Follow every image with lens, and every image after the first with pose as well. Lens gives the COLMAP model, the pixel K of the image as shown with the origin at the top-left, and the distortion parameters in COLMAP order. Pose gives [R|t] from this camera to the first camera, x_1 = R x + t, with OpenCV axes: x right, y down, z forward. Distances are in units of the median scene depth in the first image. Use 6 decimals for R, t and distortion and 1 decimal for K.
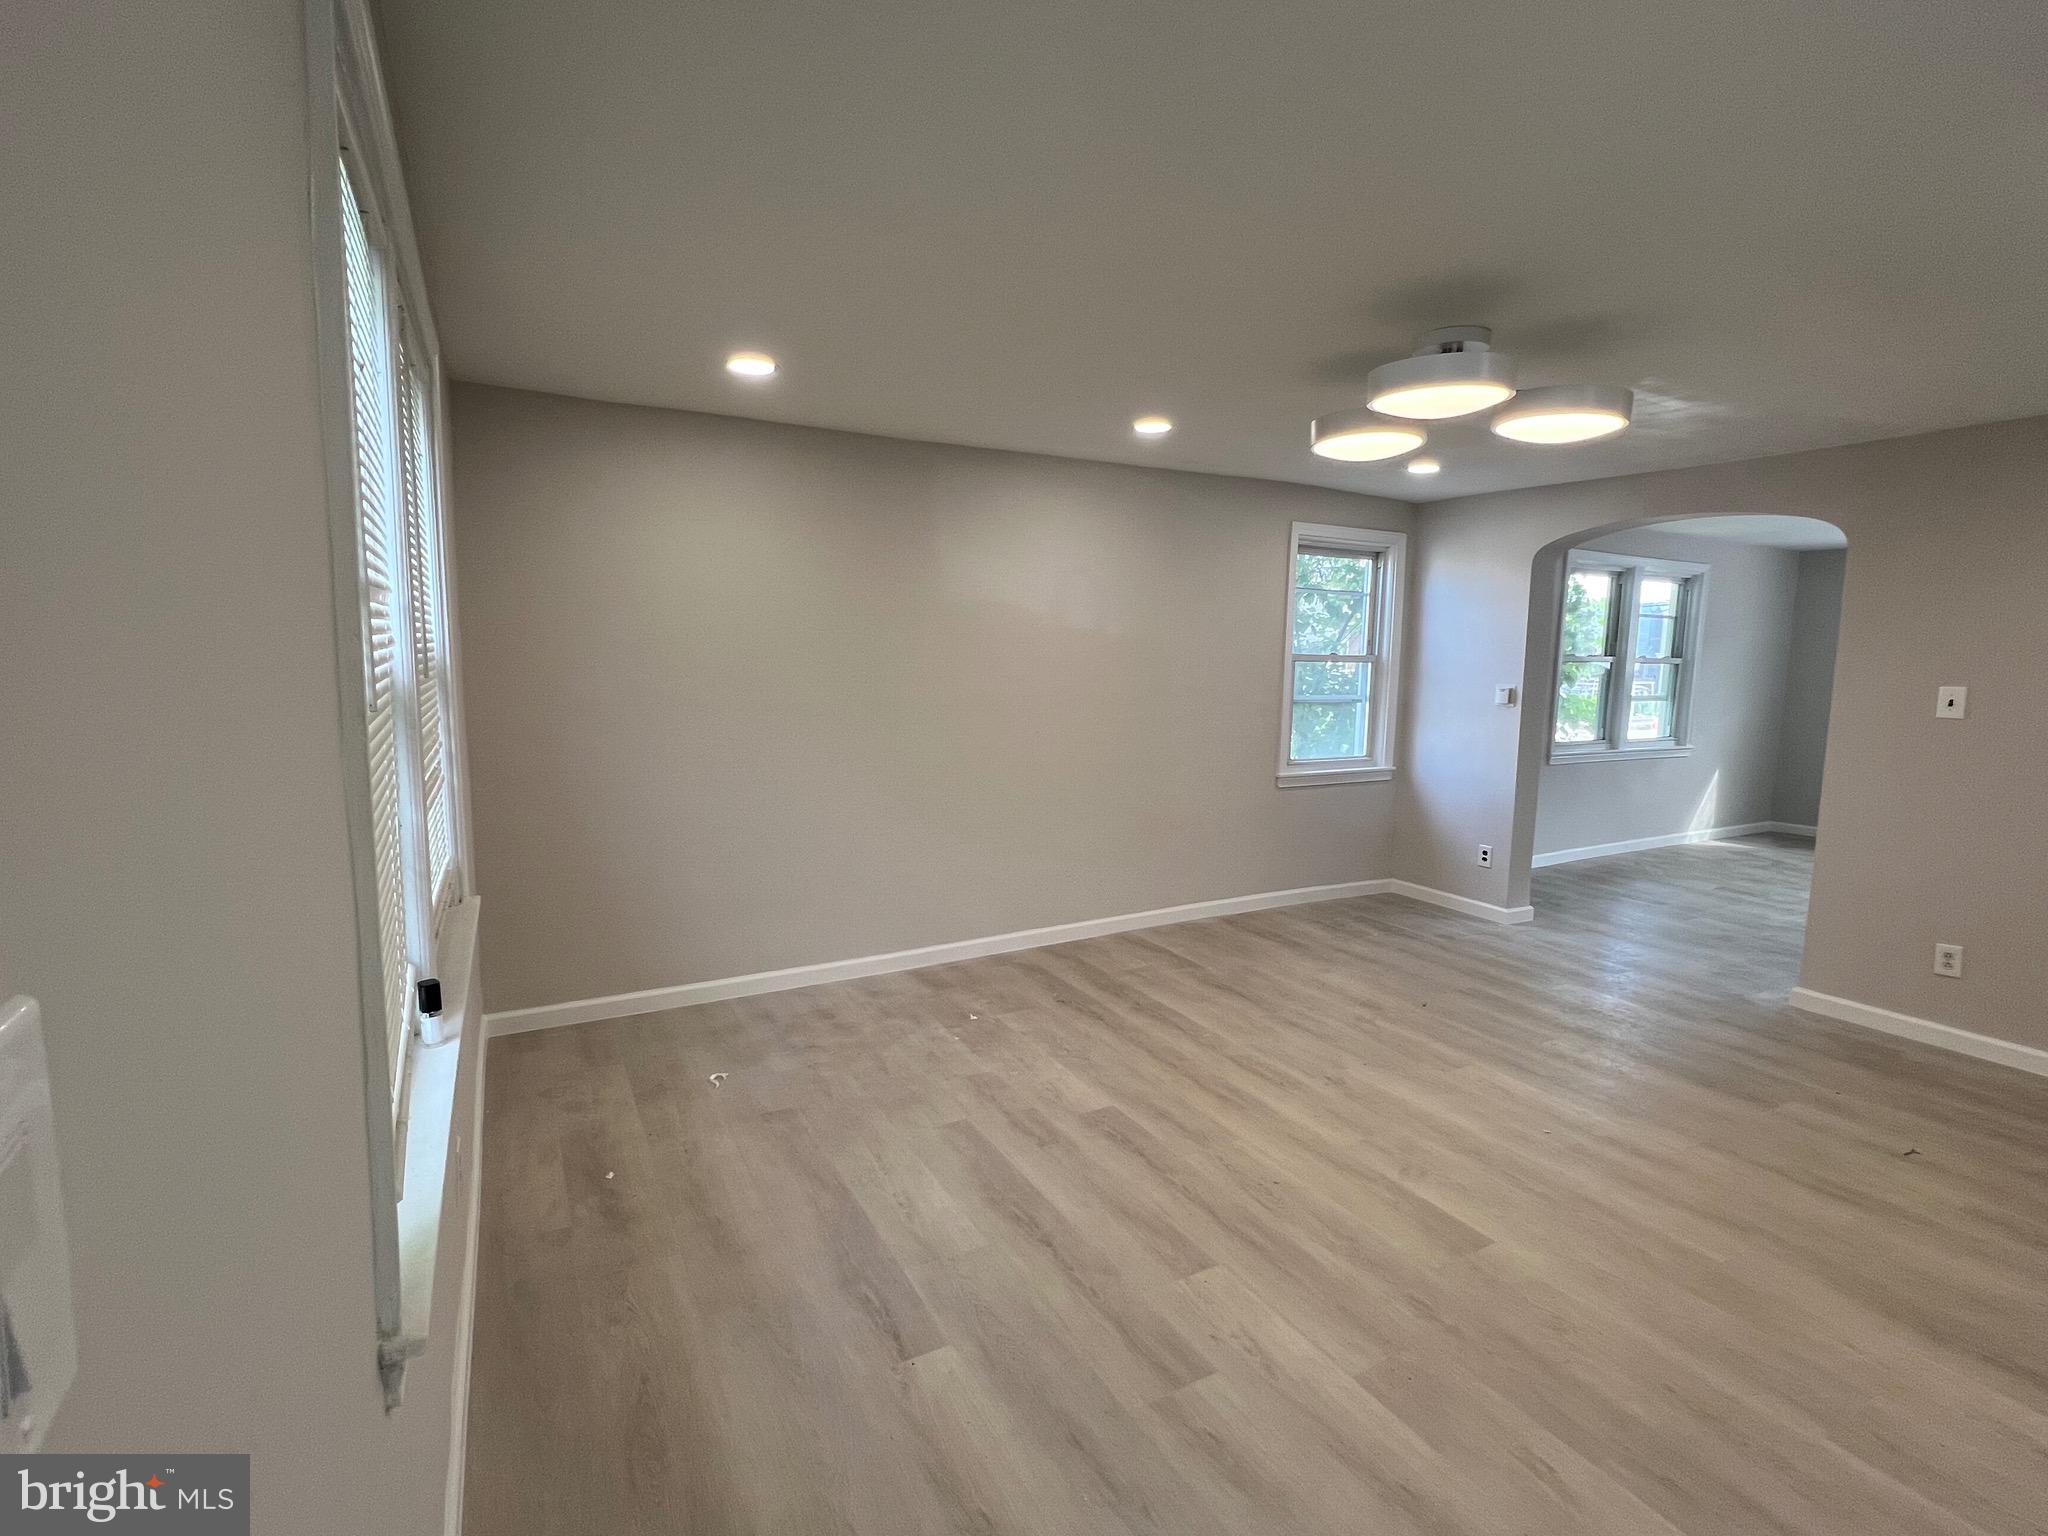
lens RADIAL K [[954.1, 0, 1021.7], [0, 954.1, 761.0], [0, 0, 1]] dist [-0.001293, 0.001013]
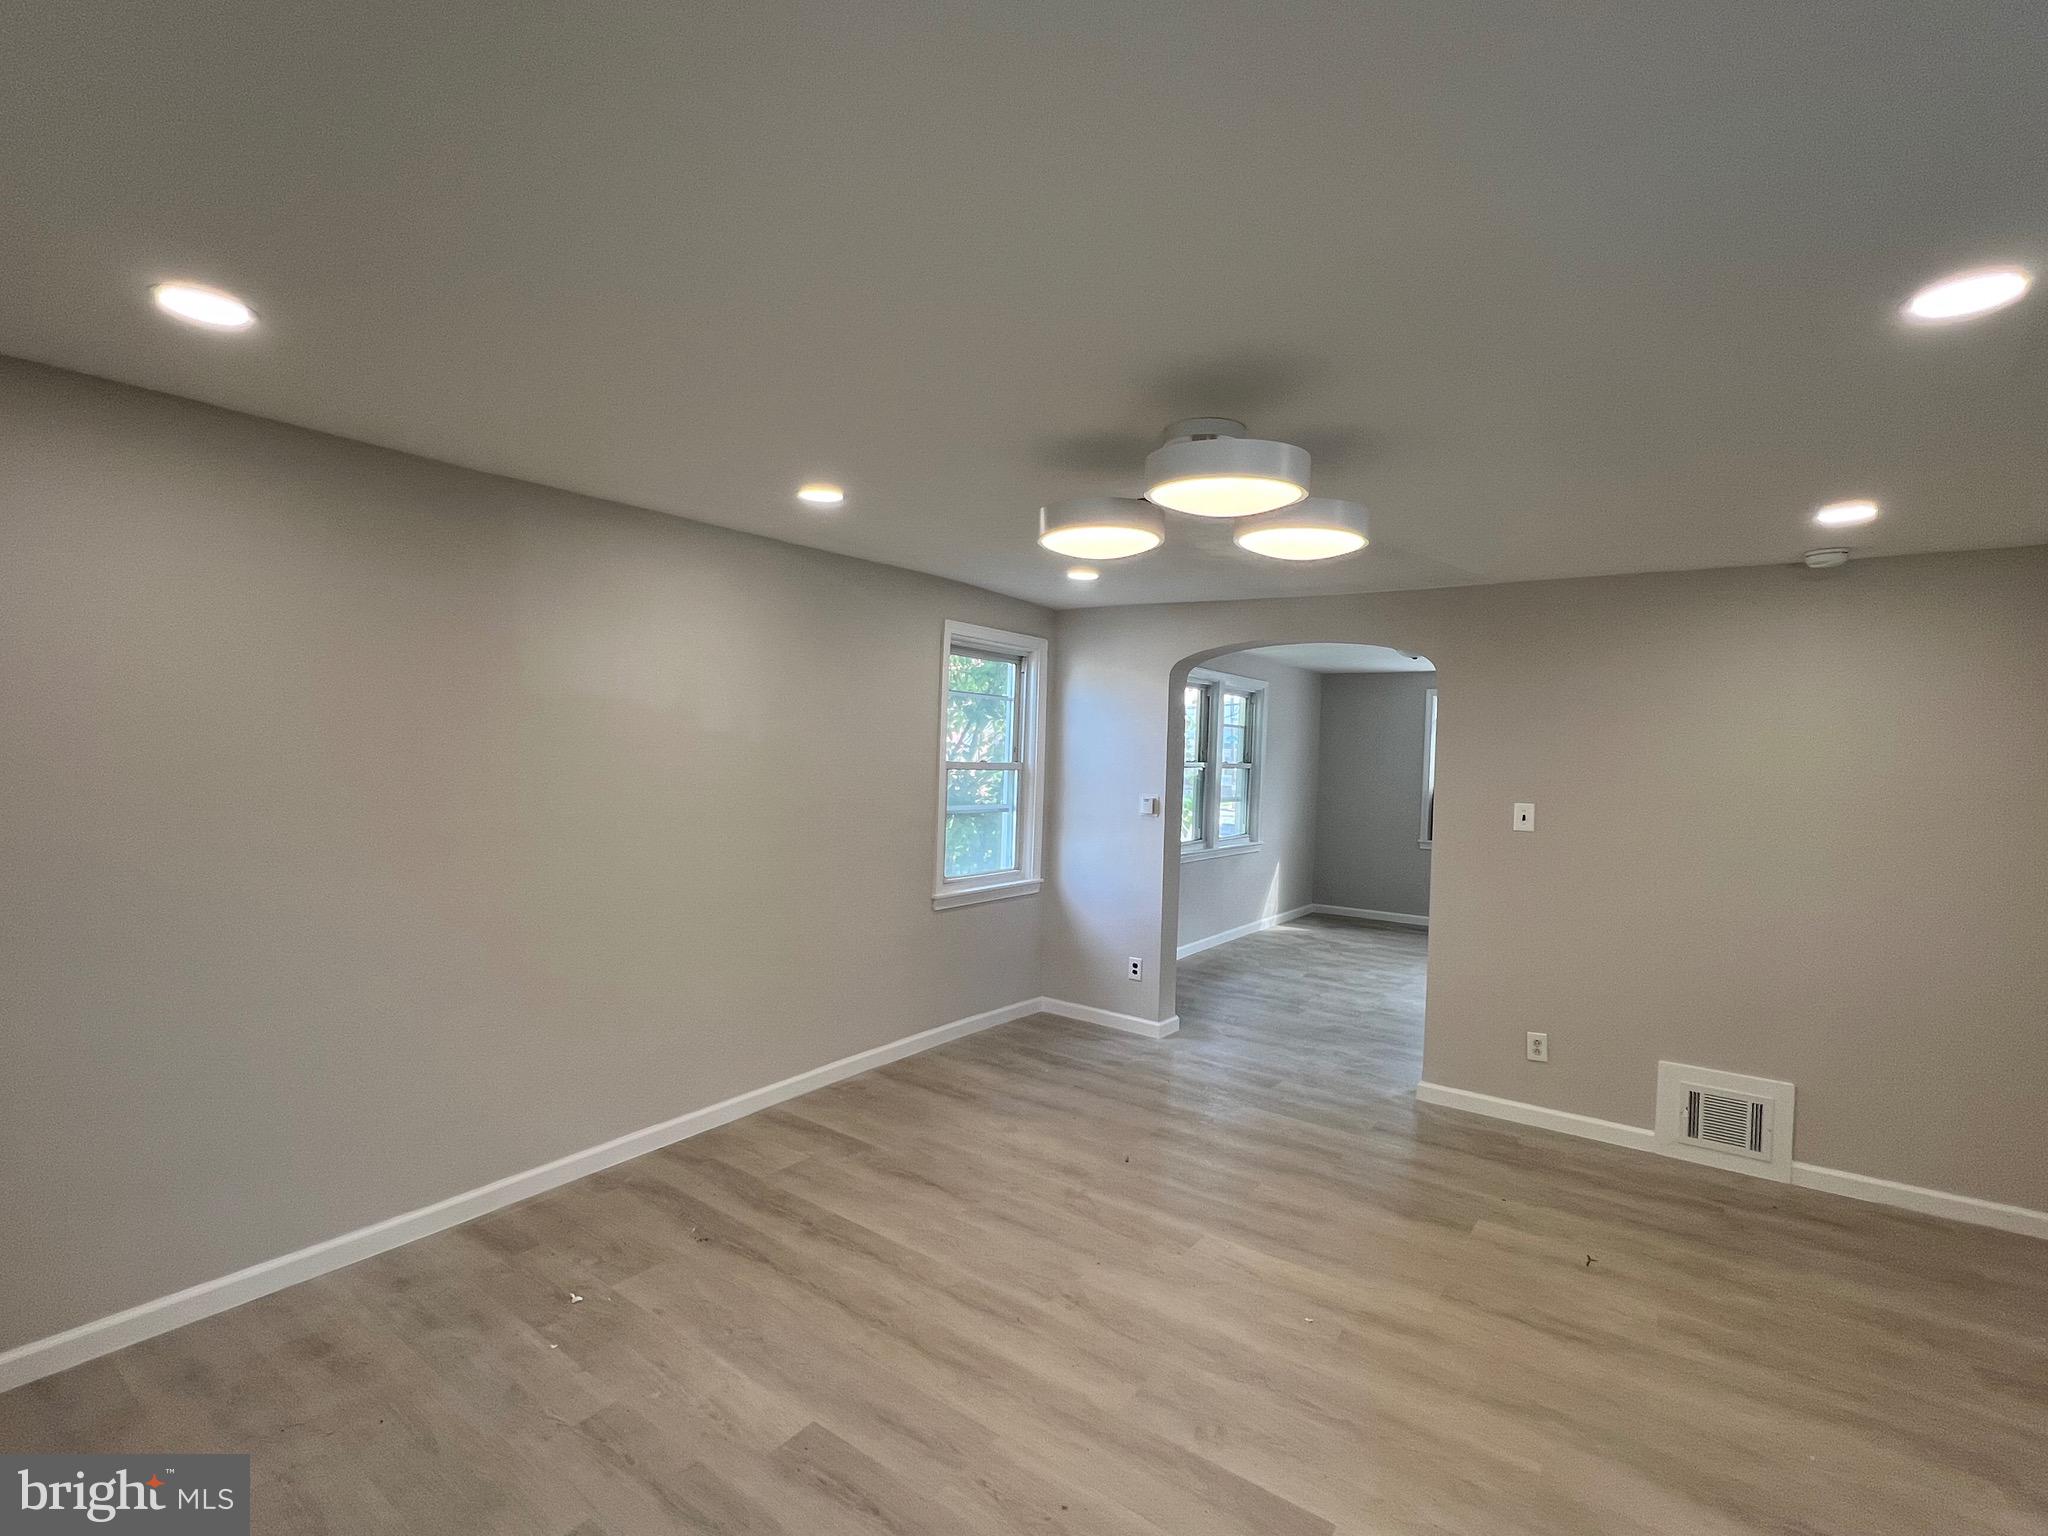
lens RADIAL K [[954.1, 0, 1019.9], [0, 954.1, 760.7], [0, 0, 1]] dist [-0.001293, 0.001013]
pose [[0.905194, 0.008246, 0.424919, -0.057760], [0.030900, 0.995889, -0.085151, -0.048967], [-0.423874, 0.090208, 0.901218, 0.215090]]
